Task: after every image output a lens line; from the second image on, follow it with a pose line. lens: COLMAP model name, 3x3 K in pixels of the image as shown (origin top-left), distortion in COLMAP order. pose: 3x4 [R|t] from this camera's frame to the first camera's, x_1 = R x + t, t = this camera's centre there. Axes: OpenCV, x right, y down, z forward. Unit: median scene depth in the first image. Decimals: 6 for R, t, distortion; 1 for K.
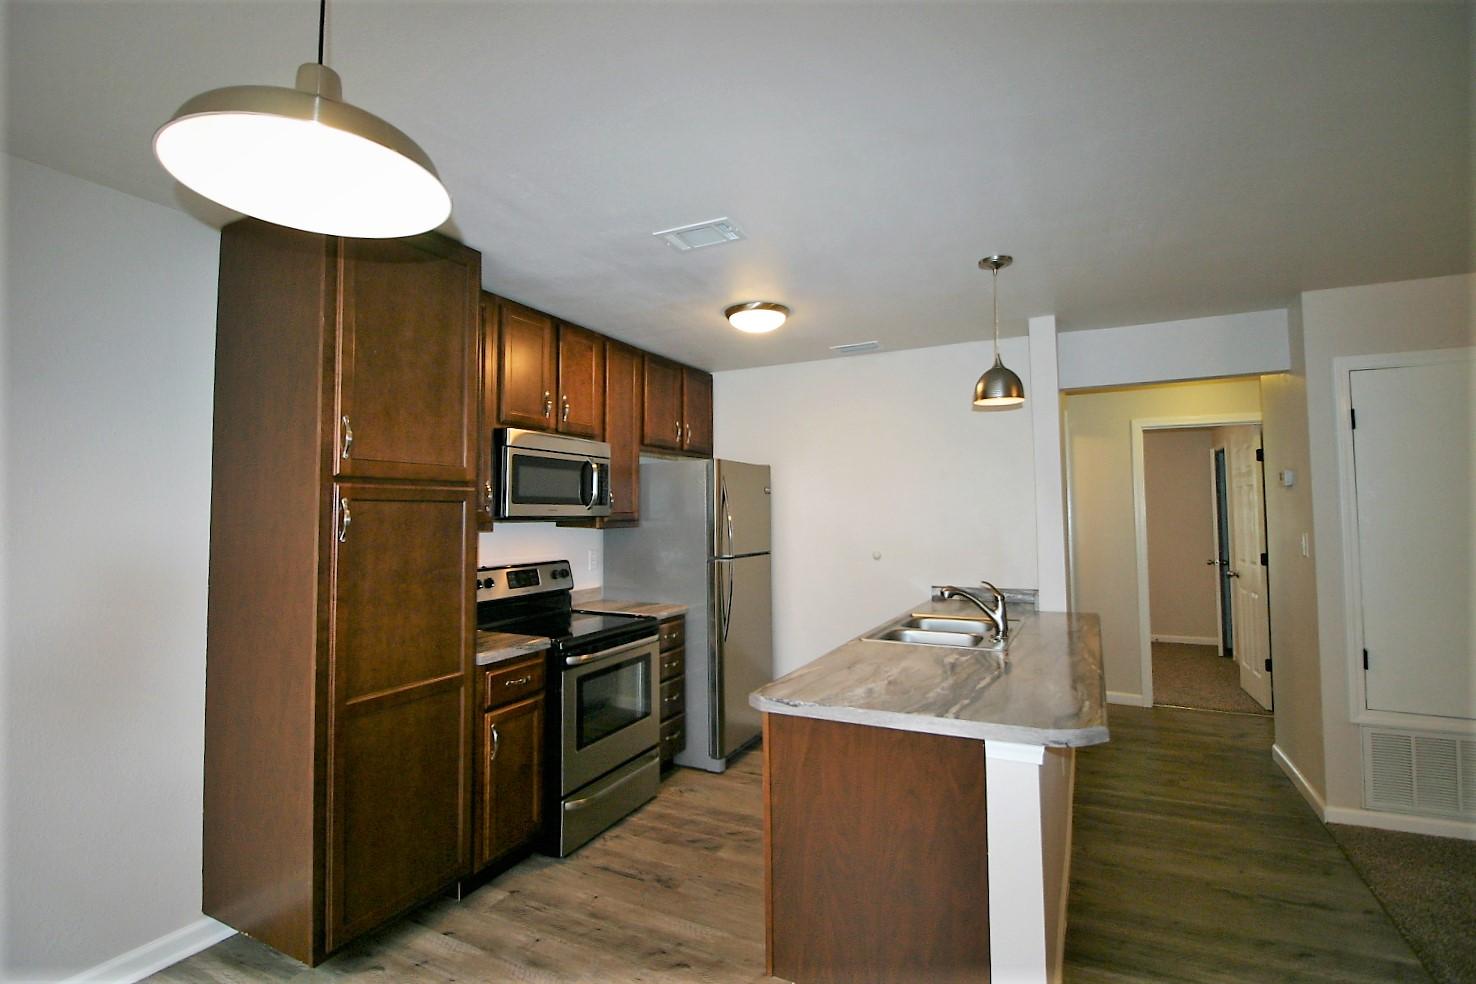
lens RADIAL K [[691.3, 0, 738.0], [0, 691.3, 492.0], [0, 0, 1]] dist [-0.001181, -0.000424]
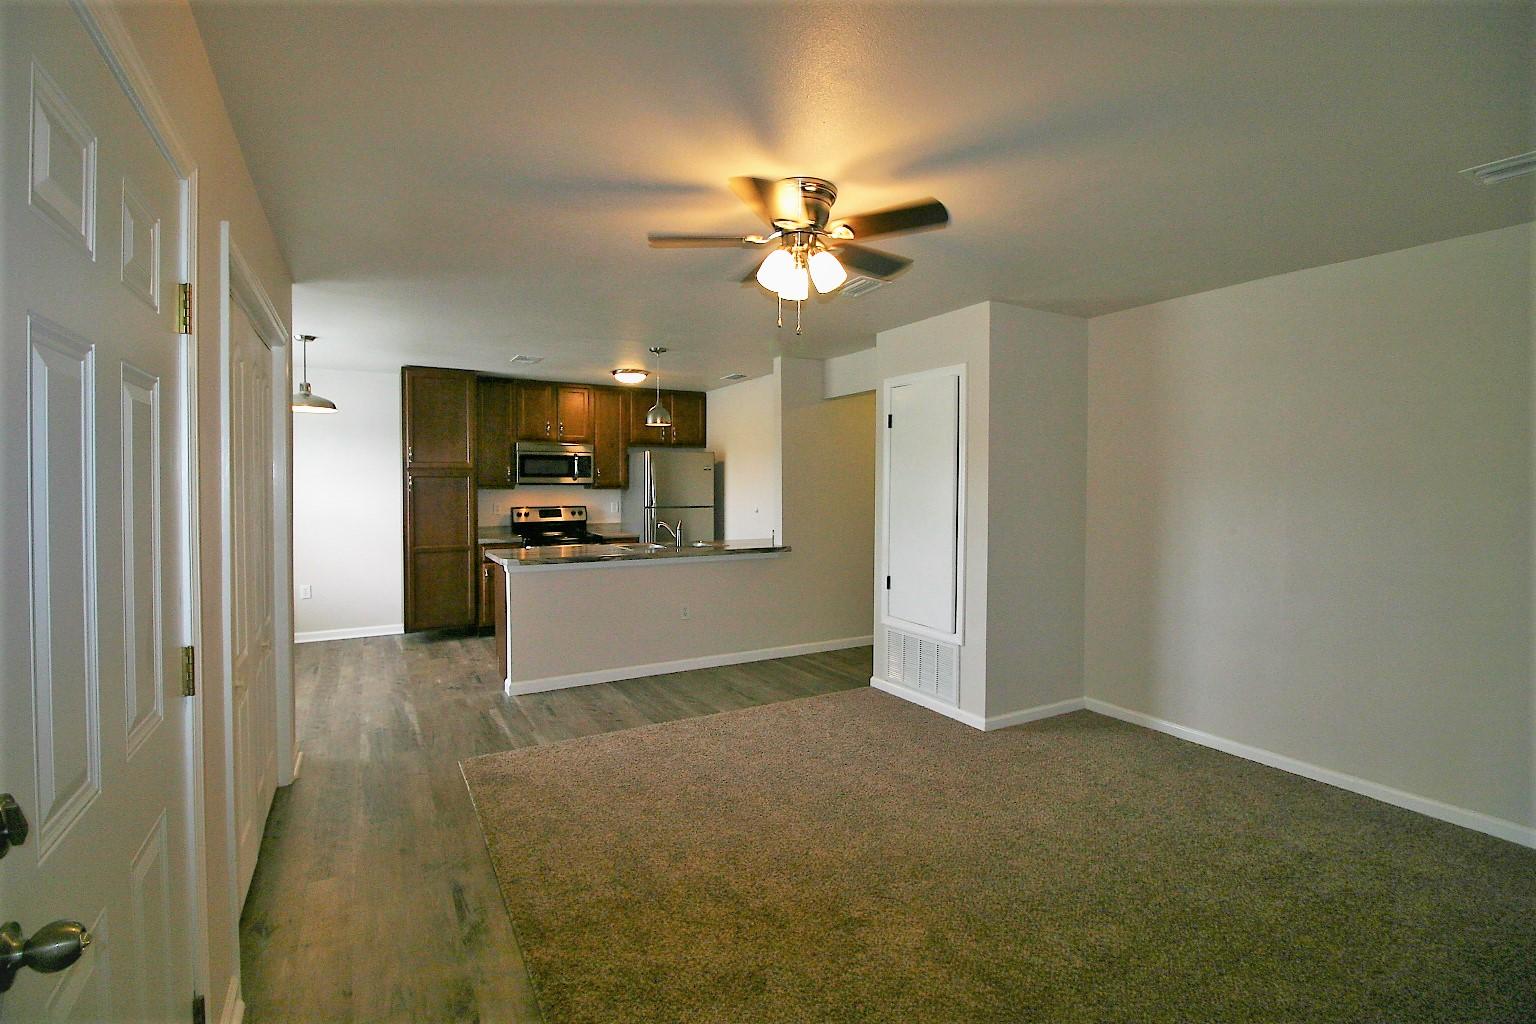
lens RADIAL K [[701.5, 0, 762.3], [0, 701.5, 493.3], [0, 0, 1]] dist [-0.013652, -0.000691]
pose [[0.835085, 0.016690, -0.549868, 1.531955], [0.011052, 0.998829, 0.047102, -0.027663], [0.550011, -0.045411, 0.833922, -0.426956]]
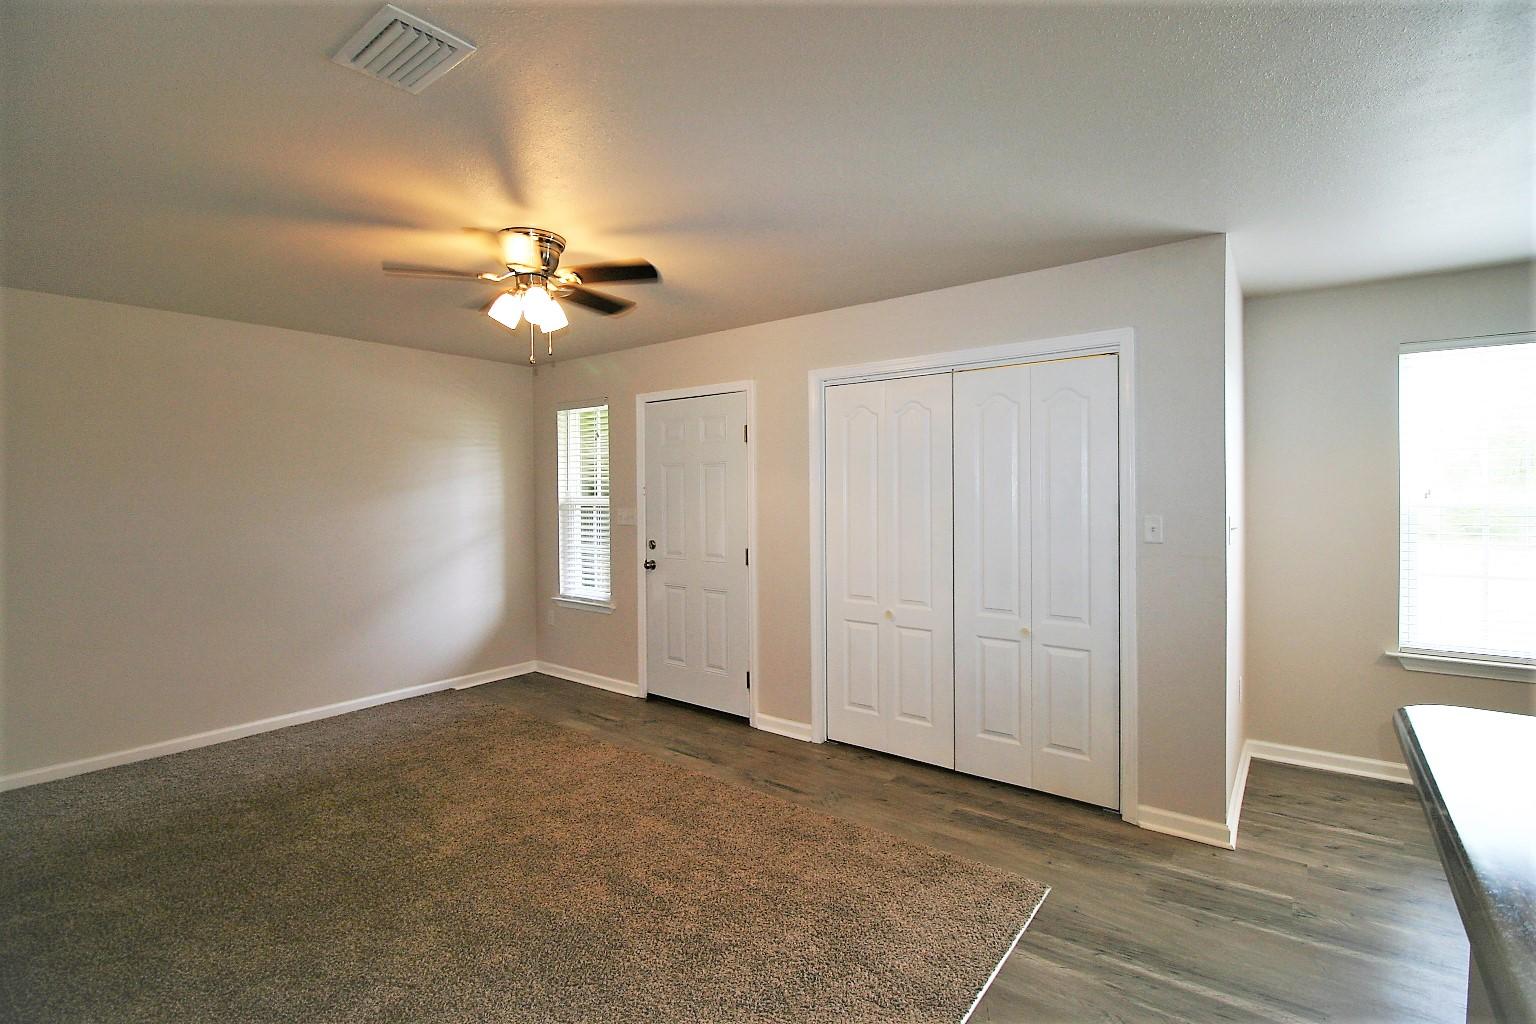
lens RADIAL K [[701.5, 0, 762.3], [0, 701.5, 493.3], [0, 0, 1]] dist [-0.013652, -0.000691]
pose [[-0.982060, 0.013226, 0.188103, 0.659050], [0.007236, 0.999446, -0.032492, 0.029640], [-0.188428, -0.030548, -0.981612, 1.107644]]
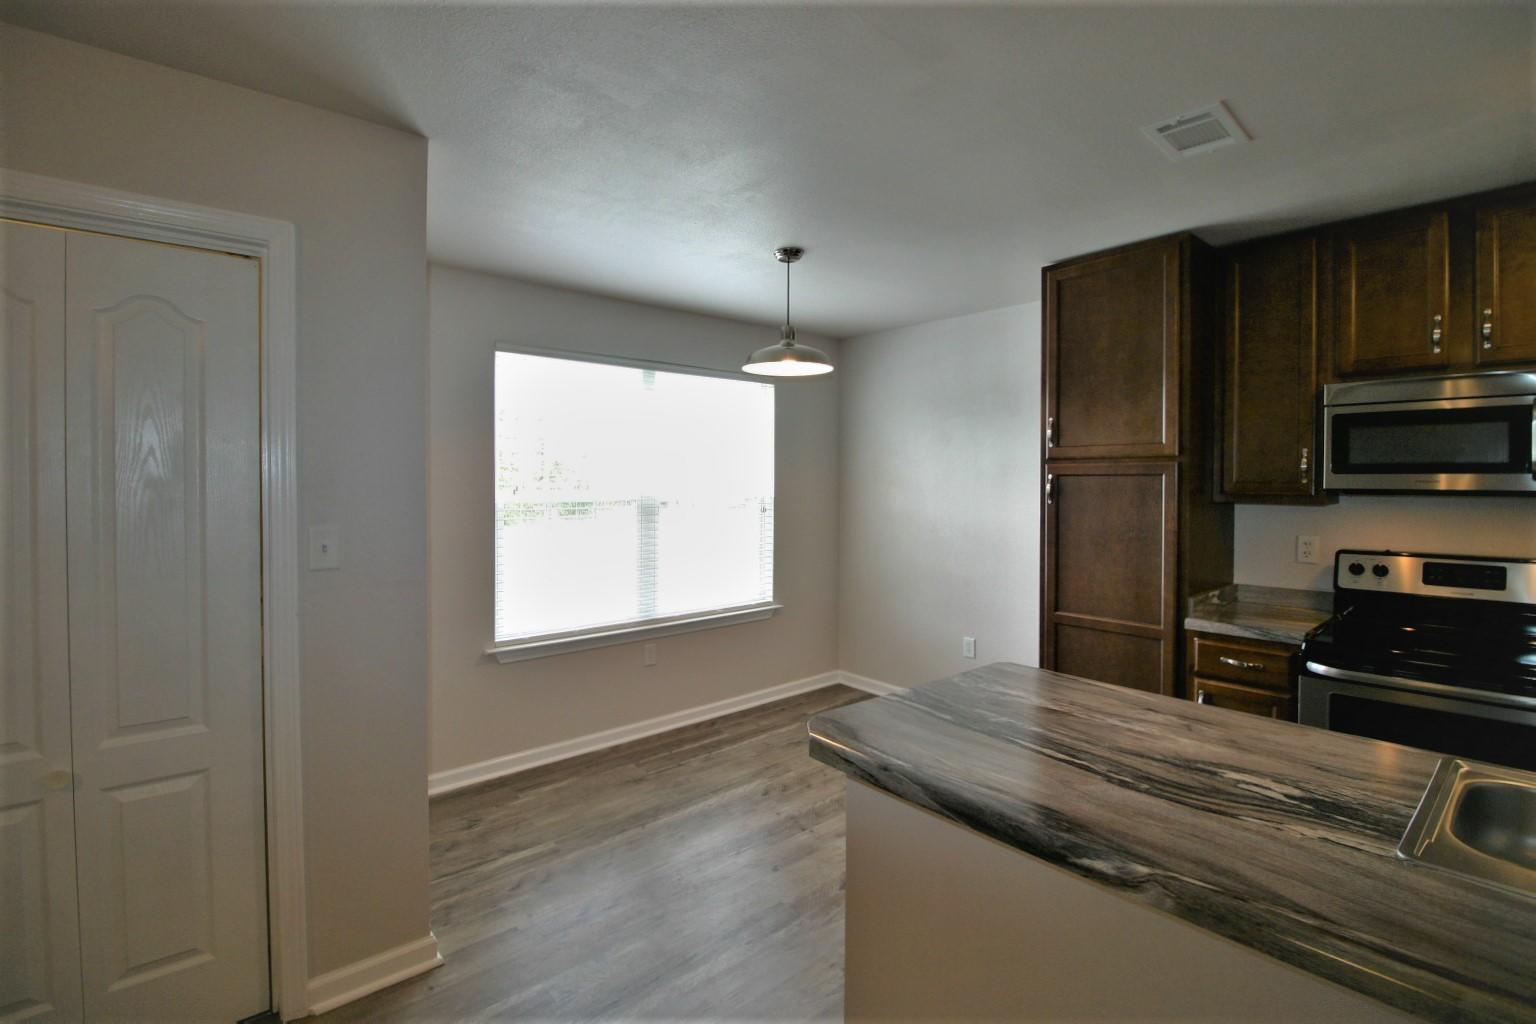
lens RADIAL K [[701.5, 0, 762.3], [0, 701.5, 493.3], [0, 0, 1]] dist [-0.013652, -0.000691]
pose [[-0.394300, 0.021573, -0.918728, 0.722596], [0.031784, 0.999446, 0.009827, 0.010563], [0.918432, -0.025326, -0.394768, 0.698416]]
